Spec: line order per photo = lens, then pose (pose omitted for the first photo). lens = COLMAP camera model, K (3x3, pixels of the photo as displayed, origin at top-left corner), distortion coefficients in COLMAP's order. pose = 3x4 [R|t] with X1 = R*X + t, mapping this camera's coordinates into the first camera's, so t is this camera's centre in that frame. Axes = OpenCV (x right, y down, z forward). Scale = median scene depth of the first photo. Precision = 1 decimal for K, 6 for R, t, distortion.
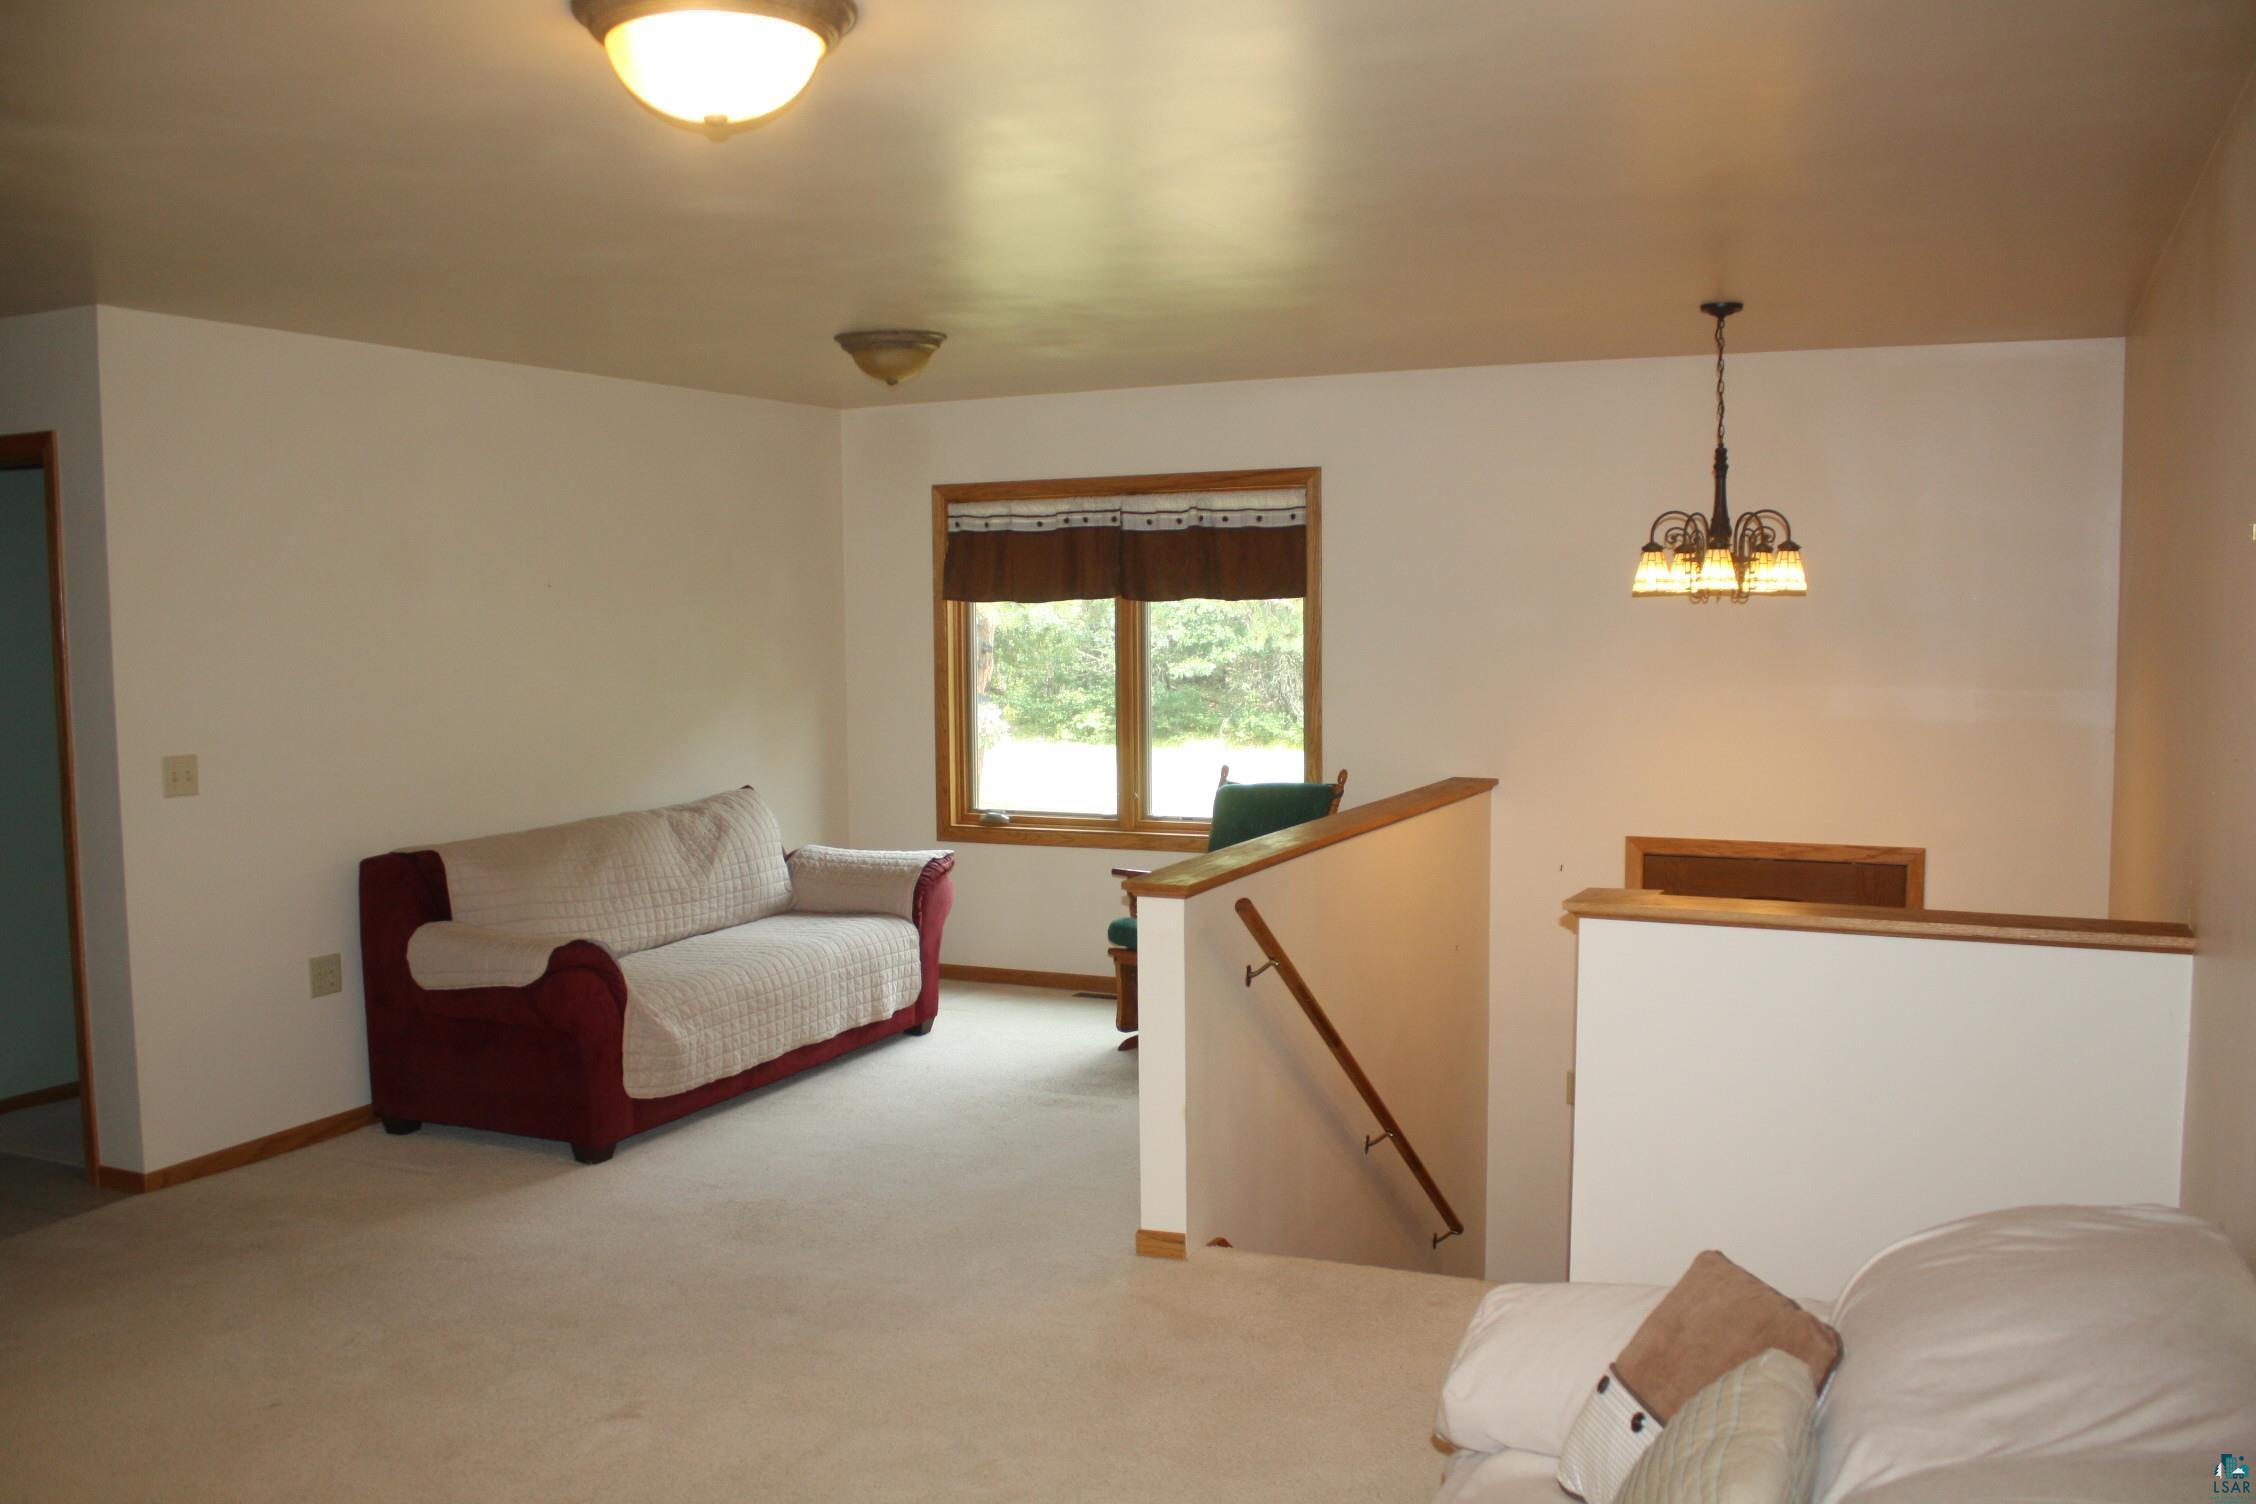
lens RADIAL K [[1909.8, 0, 1126.0], [0, 1909.8, 761.5], [0, 0, 1]] dist [-0.164225, 0.146568]
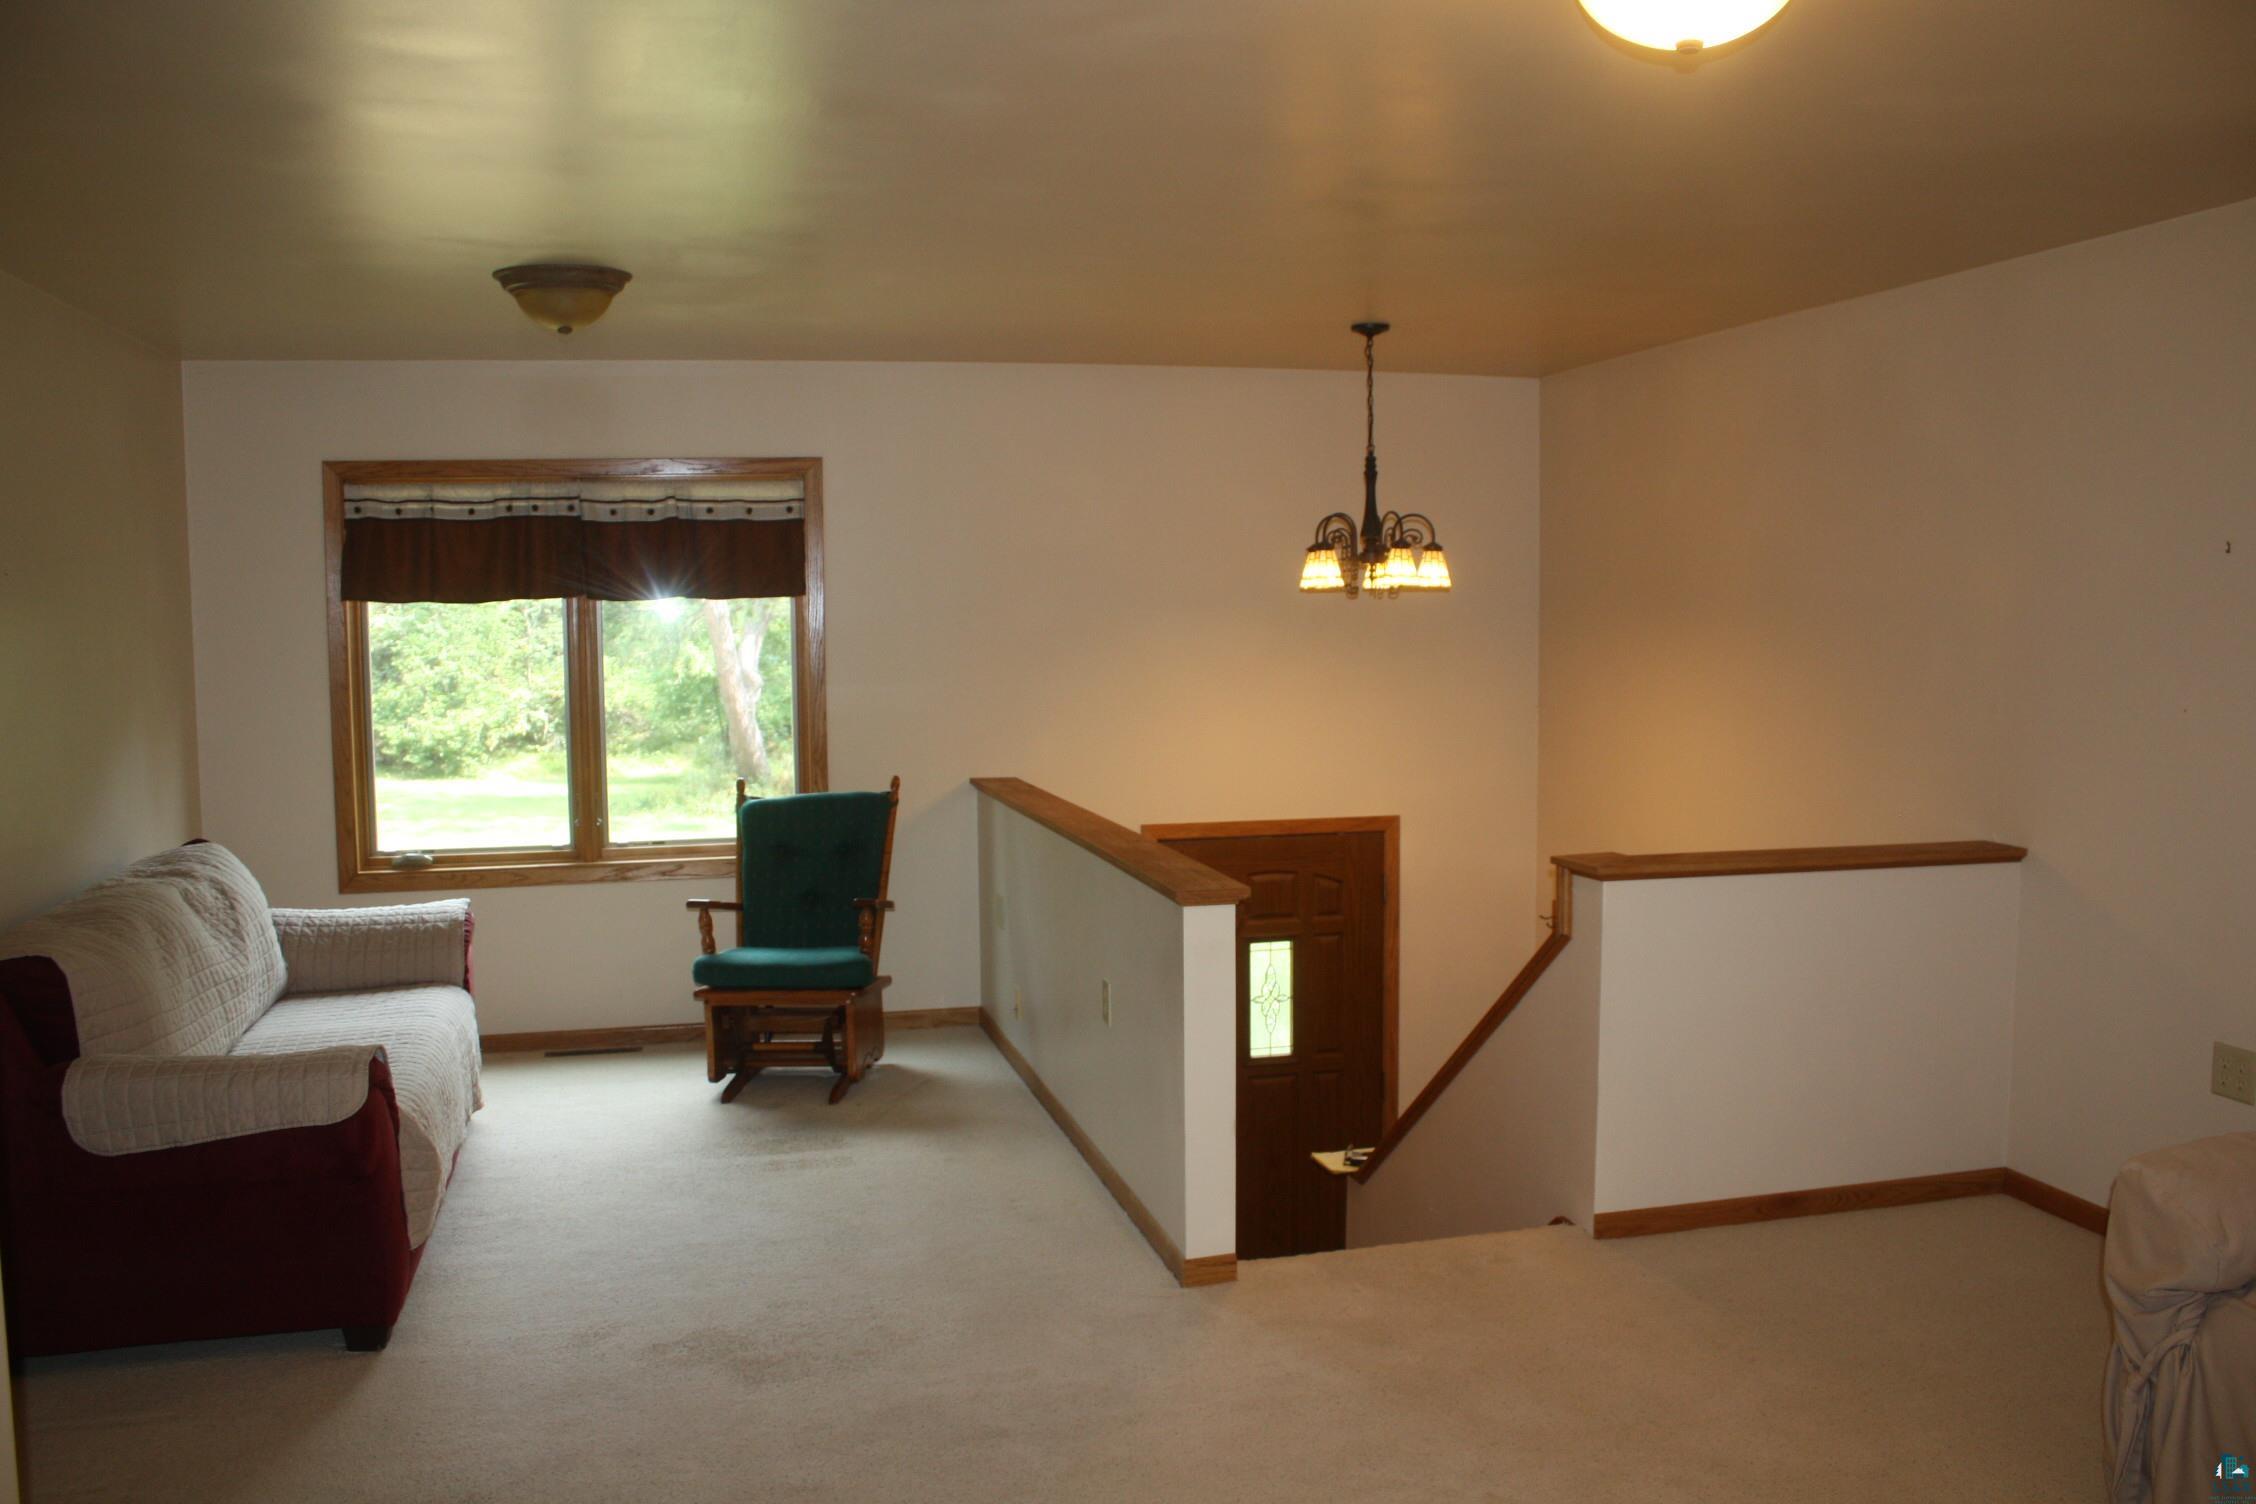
lens RADIAL K [[1909.8, 0, 1123.6], [0, 1909.8, 754.4], [0, 0, 1]] dist [-0.164225, 0.146568]
pose [[0.775636, -0.046953, 0.629432, -0.375045], [0.052679, 0.998566, 0.009574, -0.009008], [-0.628979, 0.025732, 0.776997, 0.177248]]
